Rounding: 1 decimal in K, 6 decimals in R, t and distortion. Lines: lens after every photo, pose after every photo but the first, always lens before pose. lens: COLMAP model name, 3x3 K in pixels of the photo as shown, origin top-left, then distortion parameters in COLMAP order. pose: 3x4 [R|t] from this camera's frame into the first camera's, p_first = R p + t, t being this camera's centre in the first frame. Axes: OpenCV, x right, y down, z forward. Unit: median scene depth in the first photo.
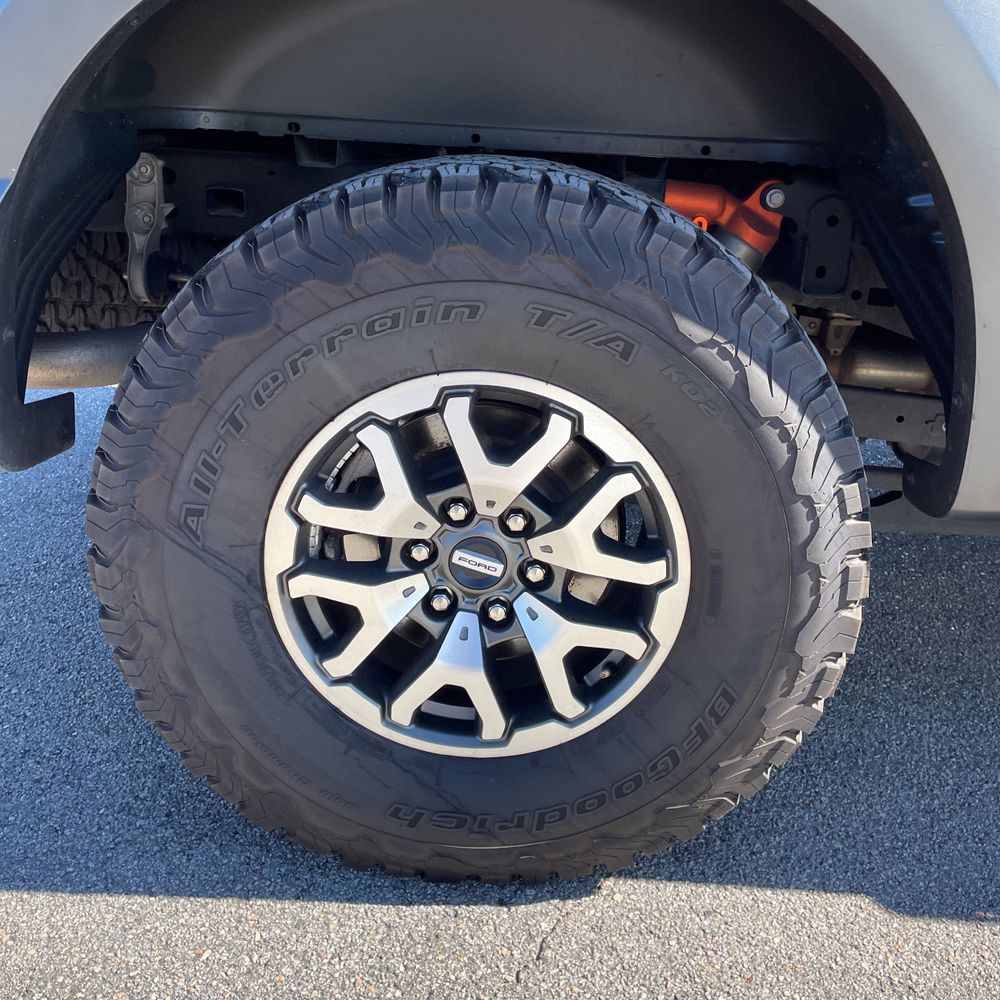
lens RADIAL K [[1000.4, 0, 498.3], [0, 1000.4, 495.3], [0, 0, 1]] dist [0.119129, -0.152209]
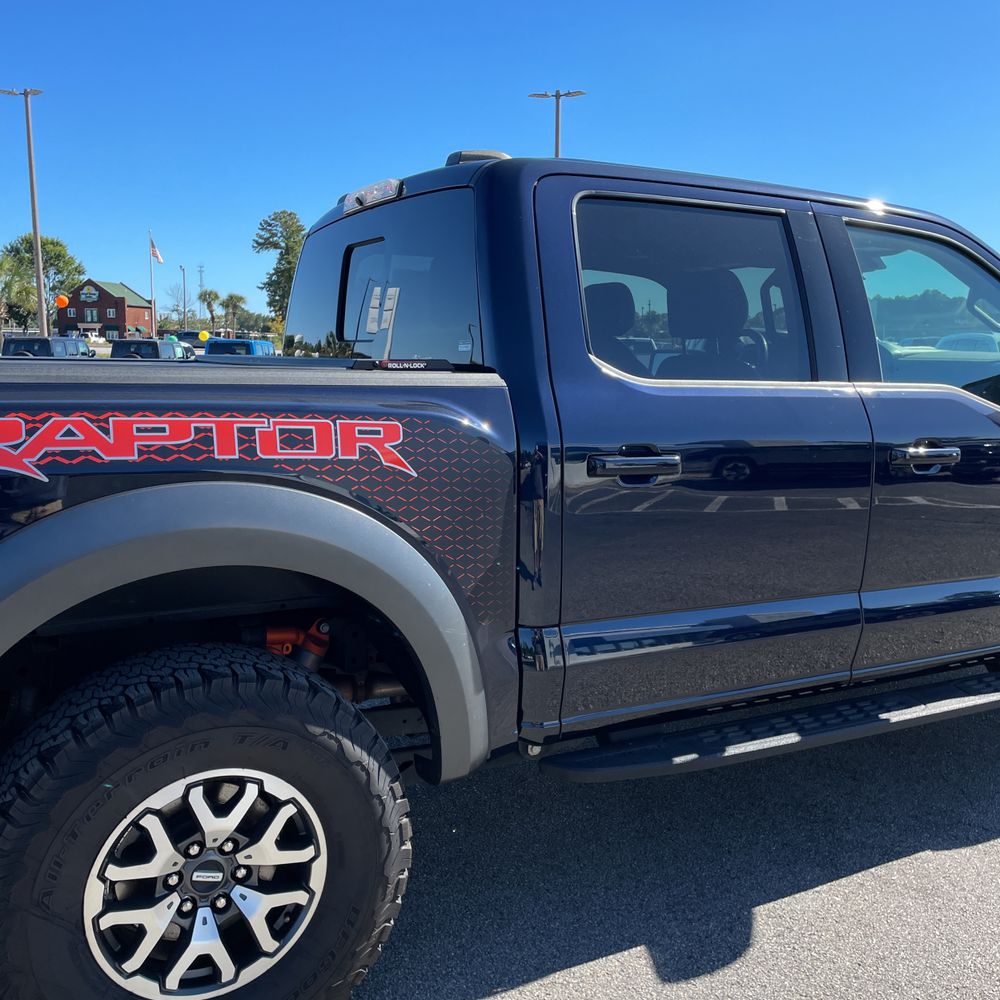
lens RADIAL K [[1006.4, 0, 503.5], [0, 1006.4, 496.9], [0, 0, 1]] dist [0.100648, -0.128971]
pose [[0.864995, -0.101377, 0.491434, -0.397480], [0.207444, 0.964014, -0.166266, -0.172994], [-0.456893, 0.245764, 0.854897, -0.960834]]
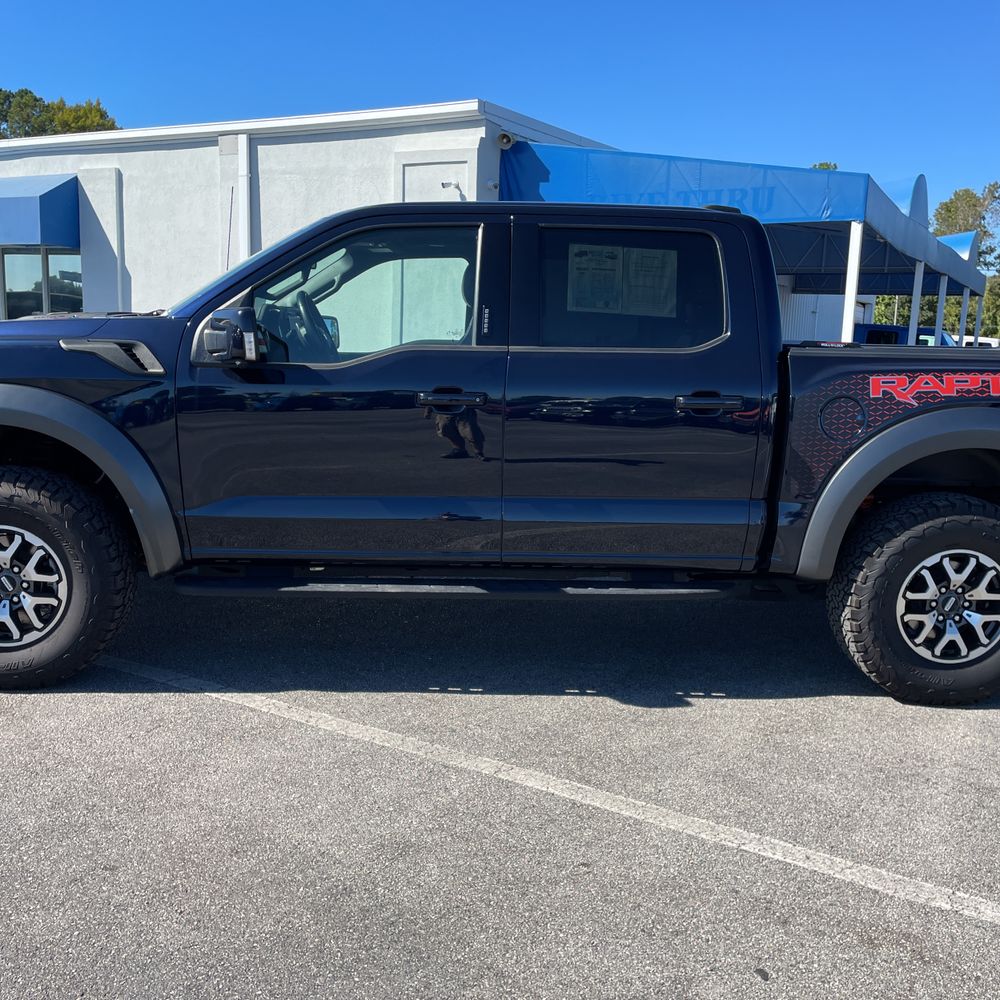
lens RADIAL K [[1006.4, 0, 503.5], [0, 1006.4, 496.9], [0, 0, 1]] dist [0.100648, -0.128971]
pose [[0.983457, -0.174892, 0.047174, -1.728473], [0.180813, 0.963494, -0.197450, 0.134711], [-0.010920, 0.202713, 0.979177, -2.671816]]
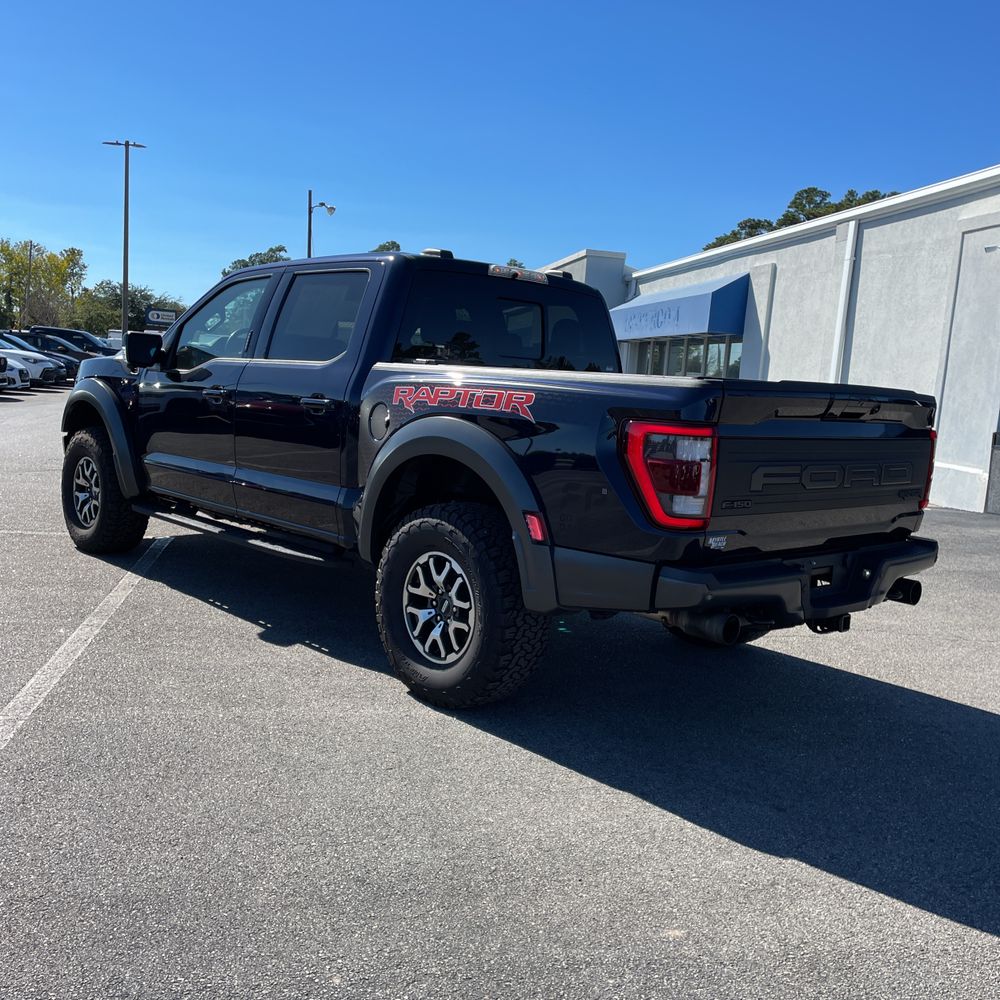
lens RADIAL K [[1000.4, 0, 498.3], [0, 1000.4, 495.3], [0, 0, 1]] dist [0.119129, -0.152209]
pose [[0.700204, -0.068827, -0.710617, 2.866002], [-0.194489, 0.939309, -0.282616, 0.712331], [0.686941, 0.336096, 0.644322, -1.428593]]
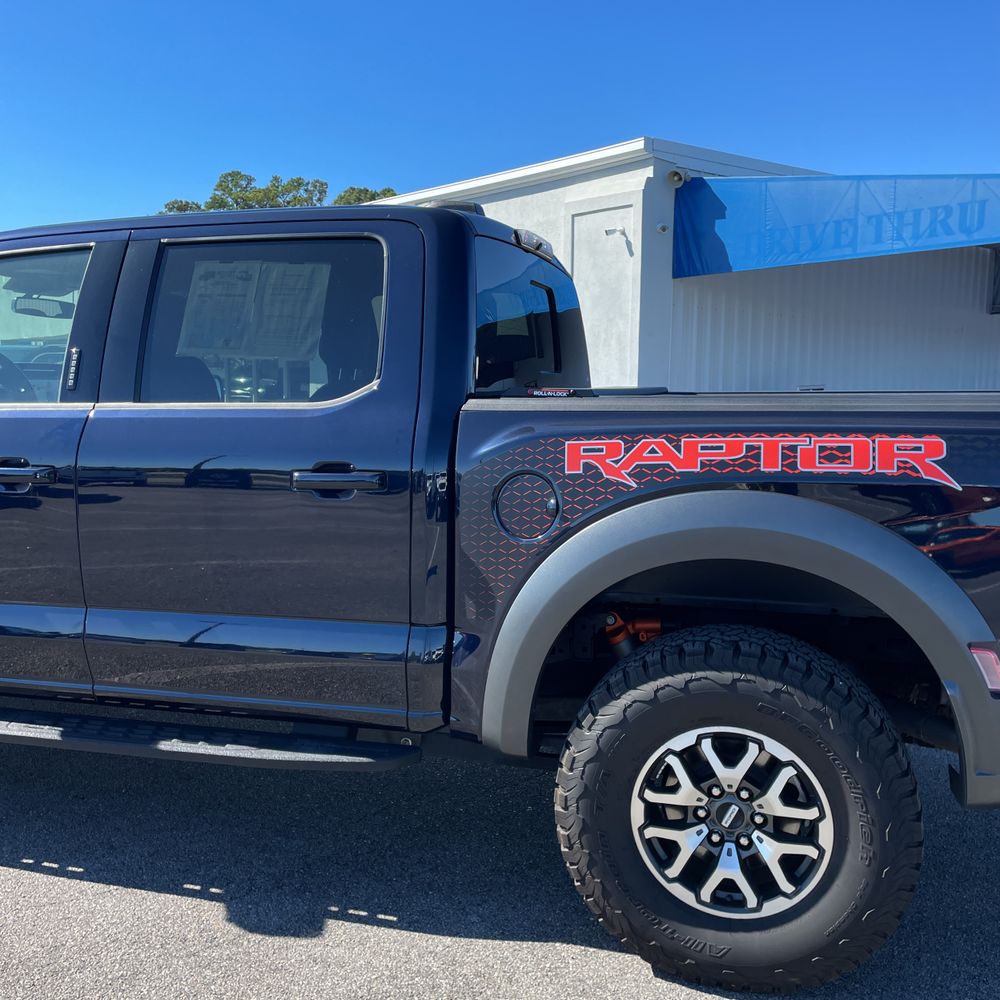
lens RADIAL K [[1006.4, 0, 503.5], [0, 1006.4, 496.9], [0, 0, 1]] dist [0.100648, -0.128971]
pose [[0.950116, -0.165252, -0.264521, 0.213027], [0.082263, 0.950846, -0.298539, 0.030861], [0.300852, 0.261886, 0.917008, -1.341297]]
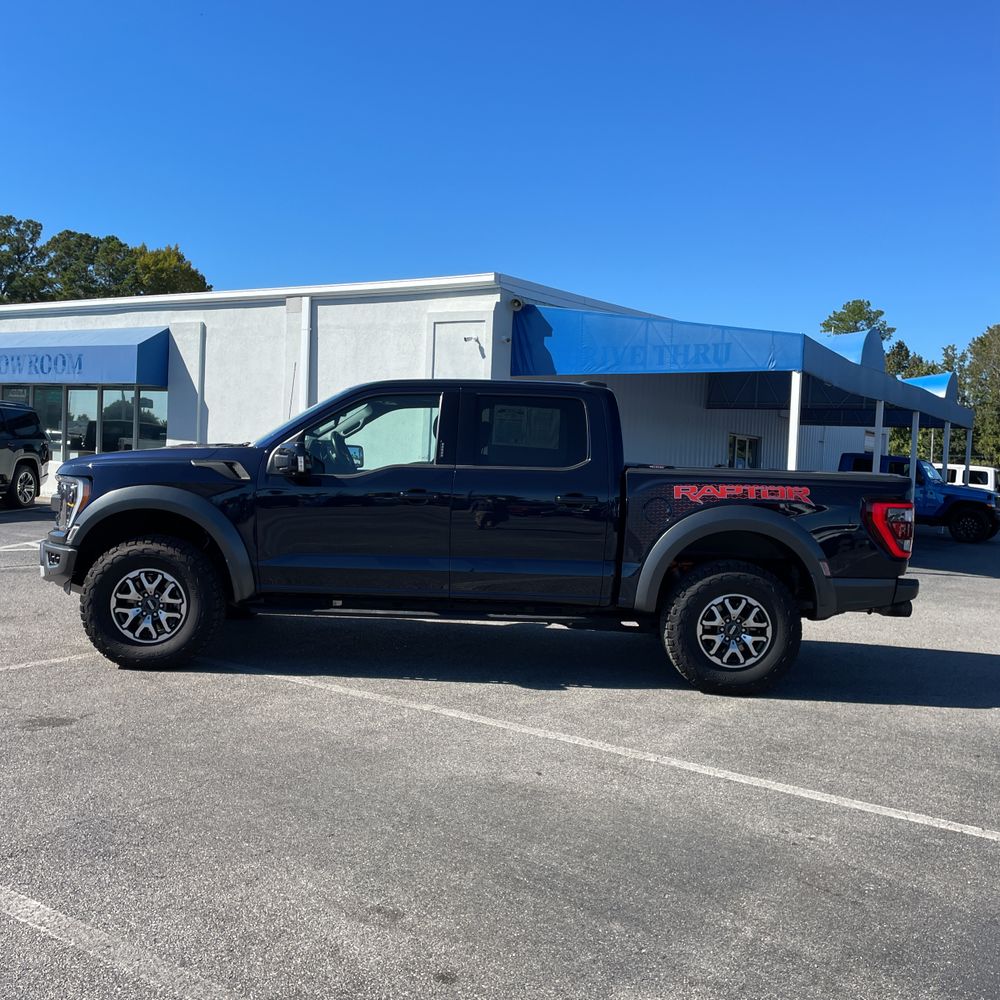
lens RADIAL K [[1000.4, 0, 498.3], [0, 1000.4, 495.3], [0, 0, 1]] dist [0.119129, -0.152209]
pose [[0.987247, -0.158413, 0.015795, -1.323840], [0.154949, 0.933388, -0.323693, 1.017755], [0.036534, 0.322013, 0.946030, -4.759648]]
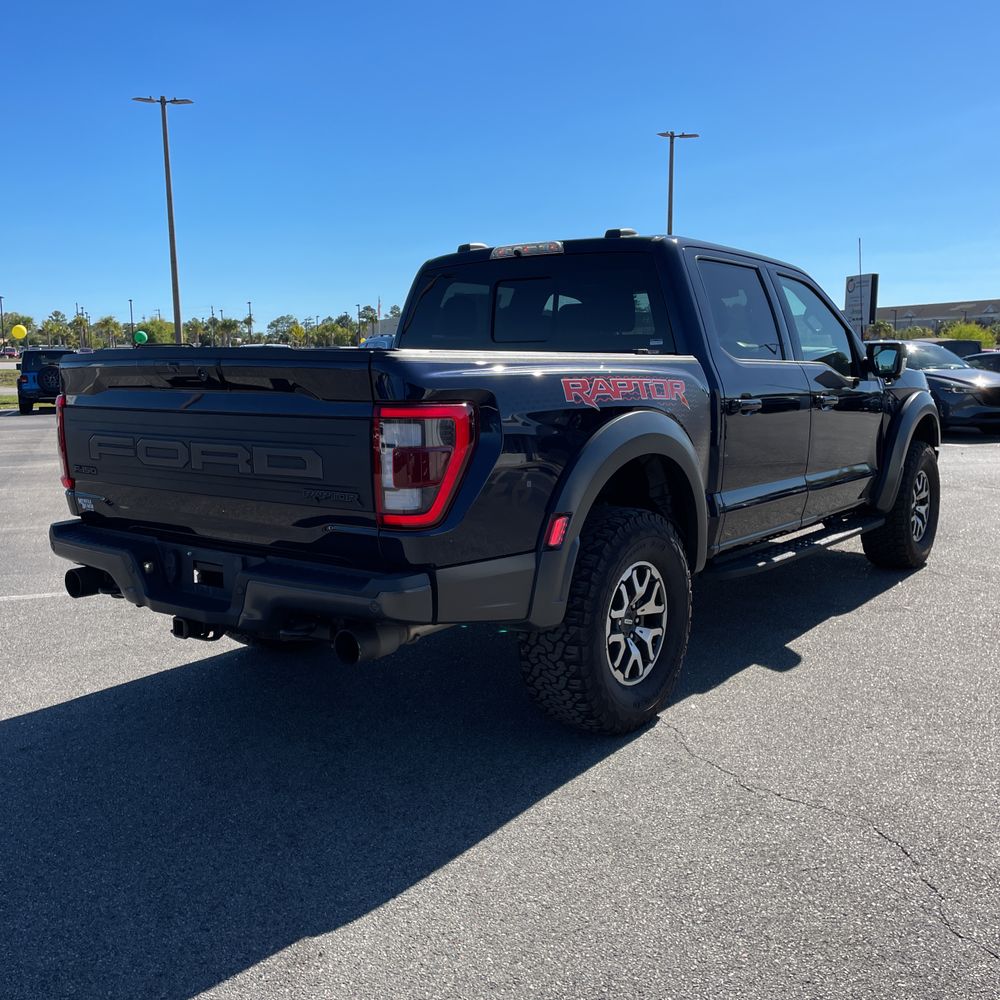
lens RADIAL K [[1006.4, 0, 503.5], [0, 1006.4, 496.9], [0, 0, 1]] dist [0.100648, -0.128971]
pose [[0.581338, -0.153491, 0.799053, -2.980787], [0.329475, 0.942339, -0.058689, -0.271390], [-0.743971, 0.297386, 0.598389, -0.852522]]
